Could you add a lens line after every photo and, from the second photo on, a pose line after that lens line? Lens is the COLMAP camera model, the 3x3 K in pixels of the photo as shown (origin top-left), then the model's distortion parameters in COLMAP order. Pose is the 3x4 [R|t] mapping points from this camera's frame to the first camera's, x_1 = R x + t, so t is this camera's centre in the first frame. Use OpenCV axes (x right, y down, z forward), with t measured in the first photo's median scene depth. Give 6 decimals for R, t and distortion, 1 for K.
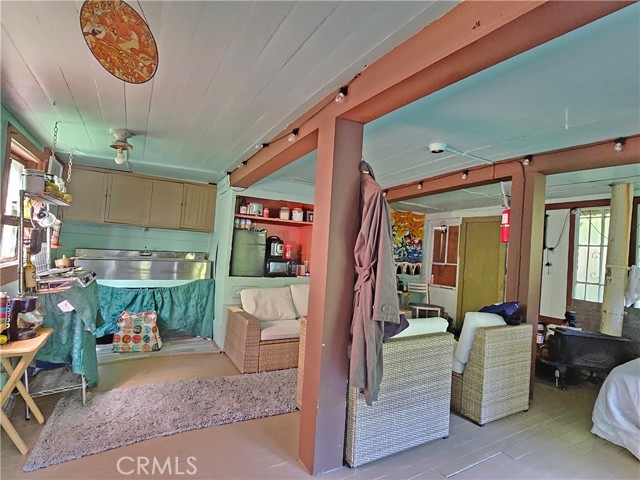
lens RADIAL K [[334.1, 0, 320.7], [0, 334.1, 244.2], [0, 0, 1]] dist [-0.001367, -0.002656]
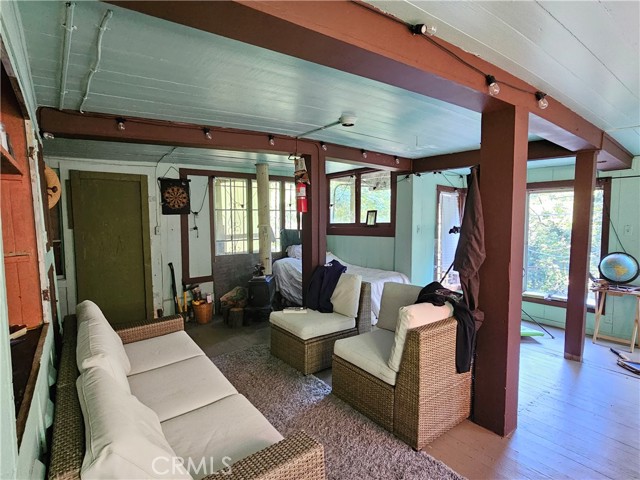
lens RADIAL K [[334.1, 0, 321.2], [0, 334.1, 243.0], [0, 0, 1]] dist [-0.001367, -0.002656]
pose [[-0.146679, -0.135551, 0.979853, -0.442885], [-0.015499, 0.990760, 0.134740, -0.045177], [-0.989063, 0.004576, -0.147424, 0.840607]]
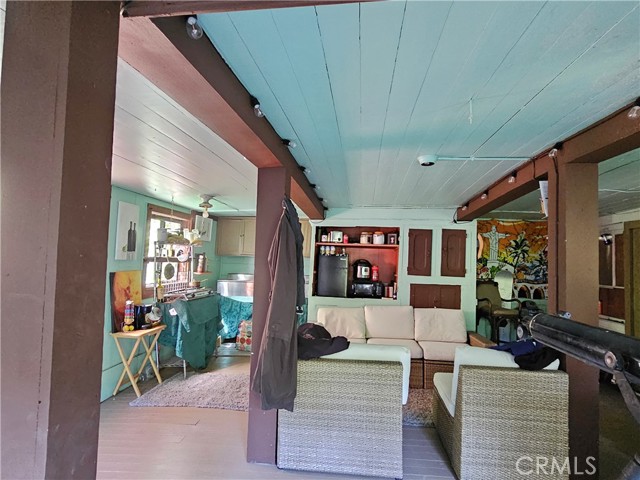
lens RADIAL K [[334.1, 0, 322.7], [0, 334.1, 244.7], [0, 0, 1]] dist [-0.001367, -0.002656]
pose [[0.809961, -0.064353, -0.582942, 0.437927], [0.029202, 0.997154, -0.069505, -0.001097], [0.585756, 0.039273, 0.809535, 0.066875]]
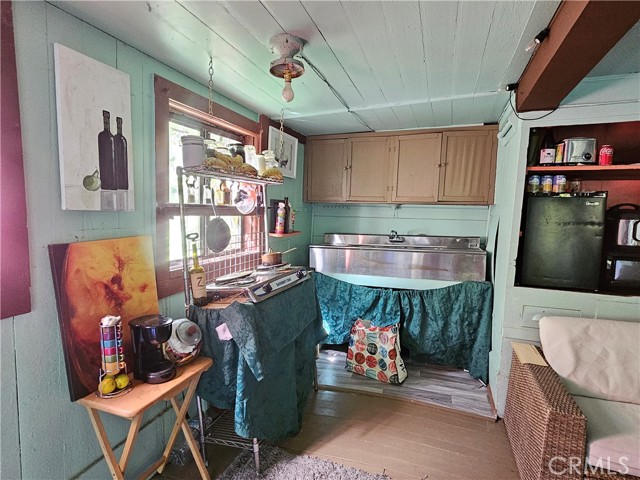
lens RADIAL K [[334.1, 0, 321.1], [0, 334.1, 243.0], [0, 0, 1]] dist [-0.001367, -0.002656]
pose [[0.653013, 0.019832, -0.757087, -0.072760], [0.038034, 0.997537, 0.058936, -0.015088], [0.756391, -0.067281, 0.650651, 0.413898]]
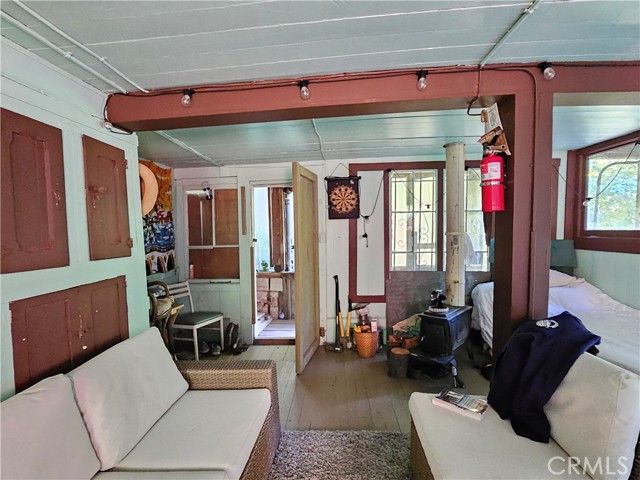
lens RADIAL K [[316.2, 0, 321.7], [0, 316.2, 240.7], [0, 0, 1]] dist [-0.004746, 0.002152]
pose [[0.533499, -0.111163, 0.838463, -0.060197], [0.035601, 0.993398, 0.109053, -0.020945], [-0.845051, -0.028330, 0.533935, 0.727527]]
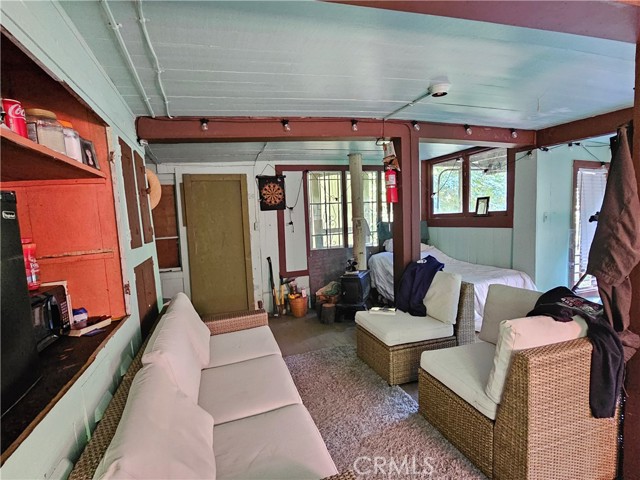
lens RADIAL K [[334.1, 0, 321.1], [0, 334.1, 243.0], [0, 0, 1]] dist [-0.001367, -0.002656]
pose [[0.177572, -0.155690, 0.971714, -0.377109], [0.041110, 0.987718, 0.150742, -0.037495], [-0.983249, 0.013179, 0.181791, 0.783368]]
